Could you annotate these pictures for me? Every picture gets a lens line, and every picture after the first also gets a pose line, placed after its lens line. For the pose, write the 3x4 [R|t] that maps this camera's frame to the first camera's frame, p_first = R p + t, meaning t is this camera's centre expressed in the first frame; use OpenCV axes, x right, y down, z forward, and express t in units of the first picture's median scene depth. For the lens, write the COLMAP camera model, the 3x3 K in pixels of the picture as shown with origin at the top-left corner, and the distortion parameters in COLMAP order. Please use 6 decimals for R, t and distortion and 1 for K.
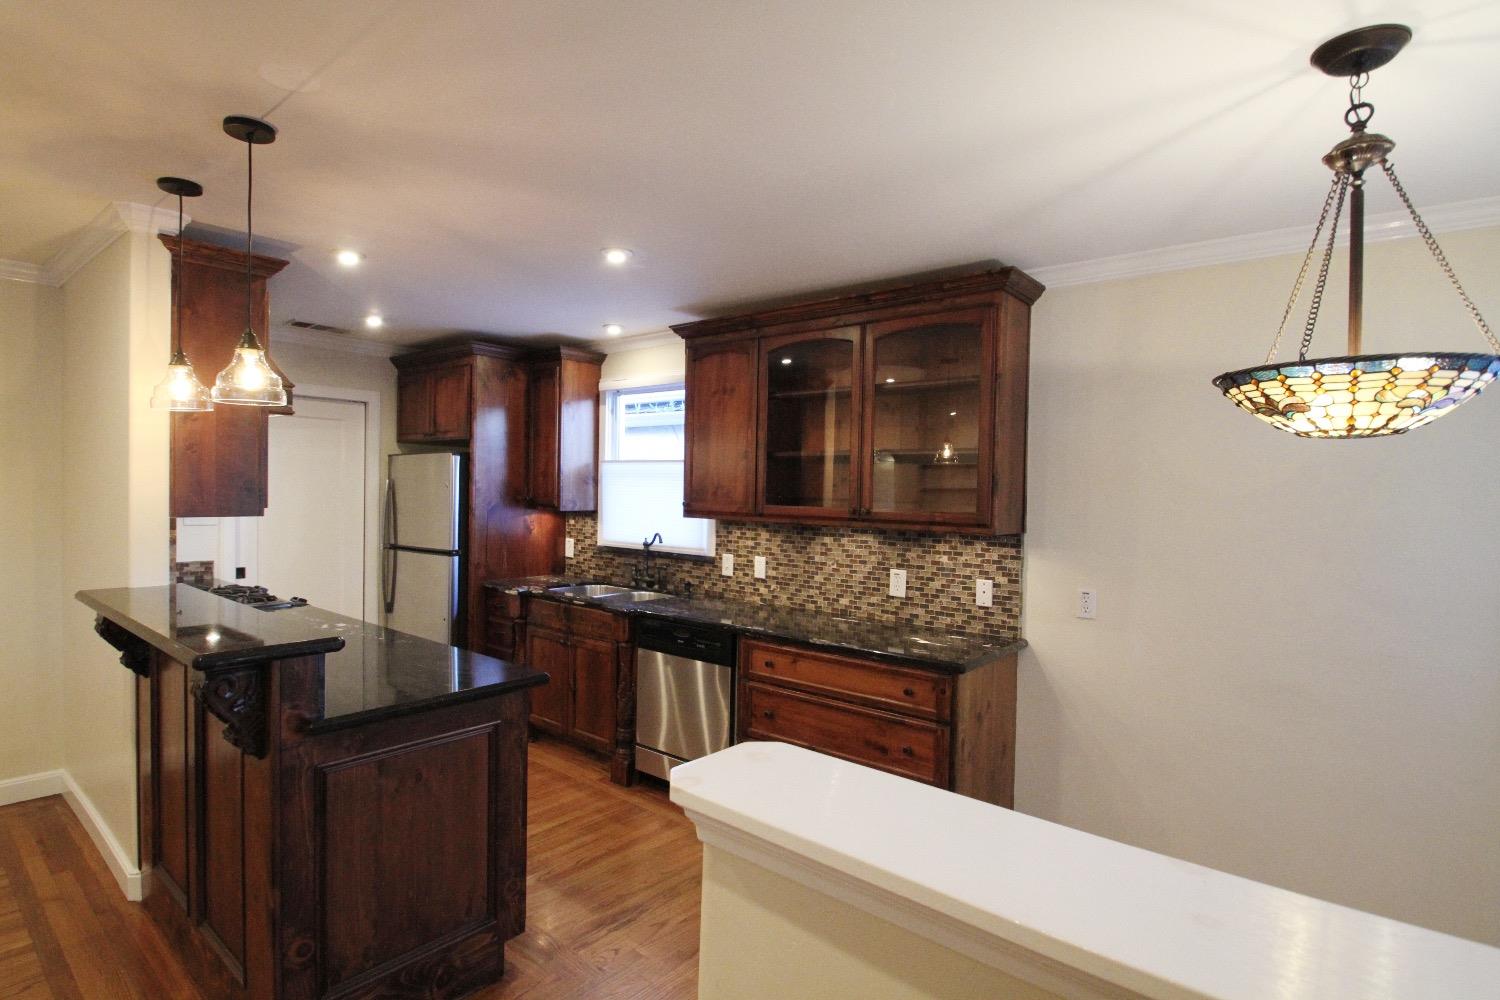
lens RADIAL K [[750.1, 0, 727.6], [0, 750.1, 507.3], [0, 0, 1]] dist [-0.015630, -0.000682]
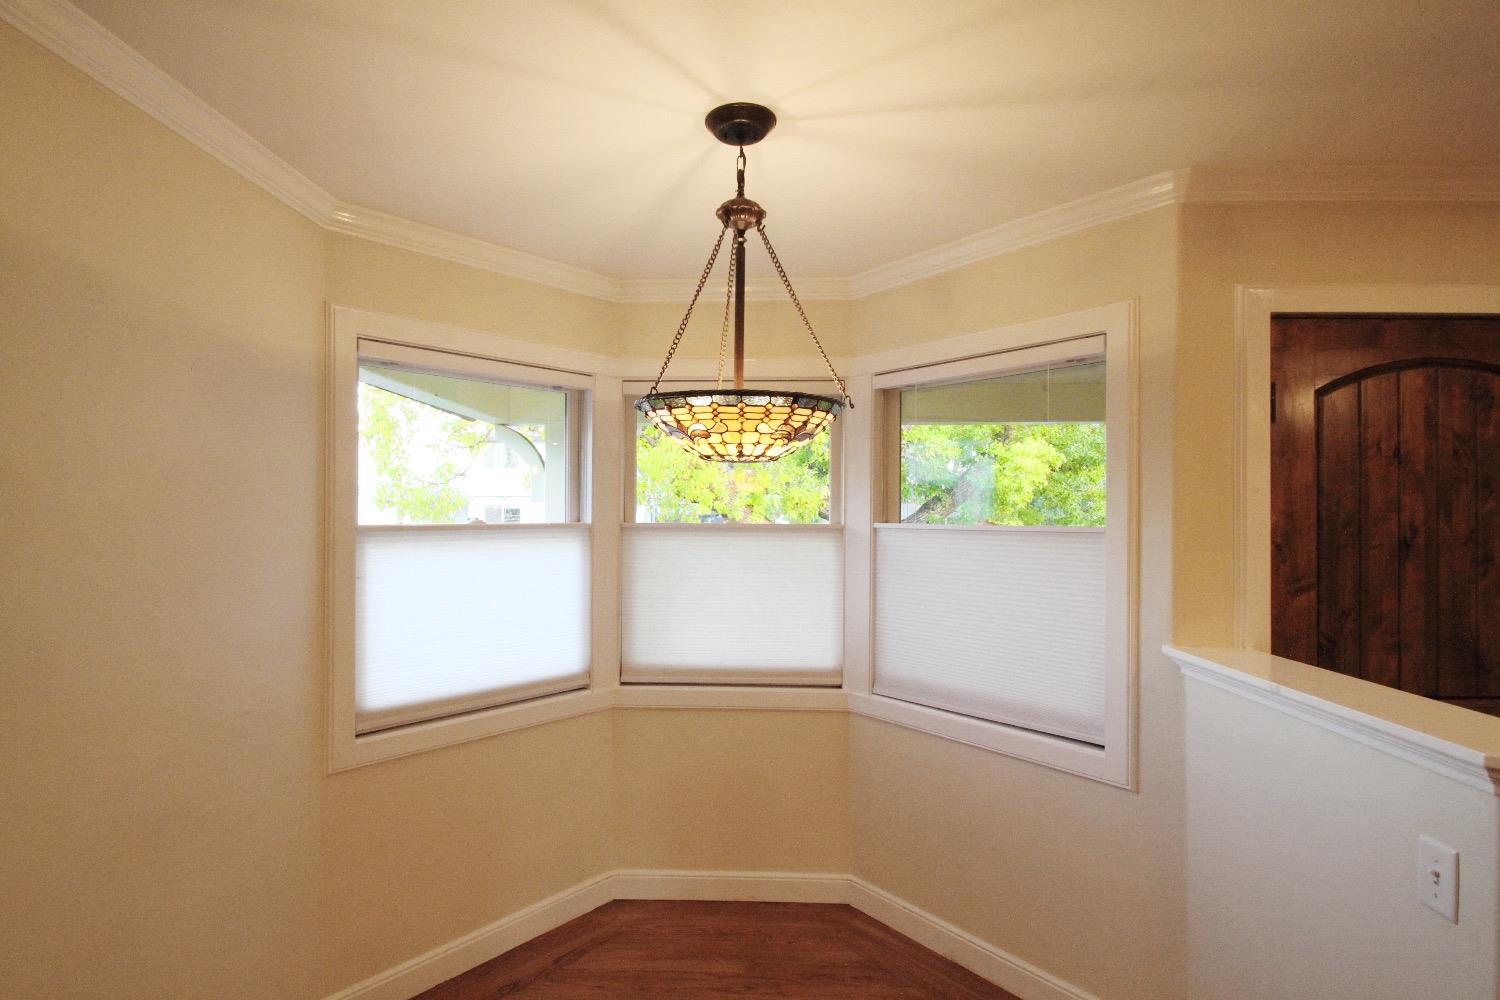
lens RADIAL K [[805.1, 0, 750.0], [0, 805.1, 500.0], [0, 0, 1]] dist [-0.003874, -0.001340]
pose [[-0.630333, -0.011184, 0.776244, -0.058820], [0.001413, 0.999878, 0.015553, -0.022158], [-0.776323, 0.010900, -0.630241, 0.764560]]
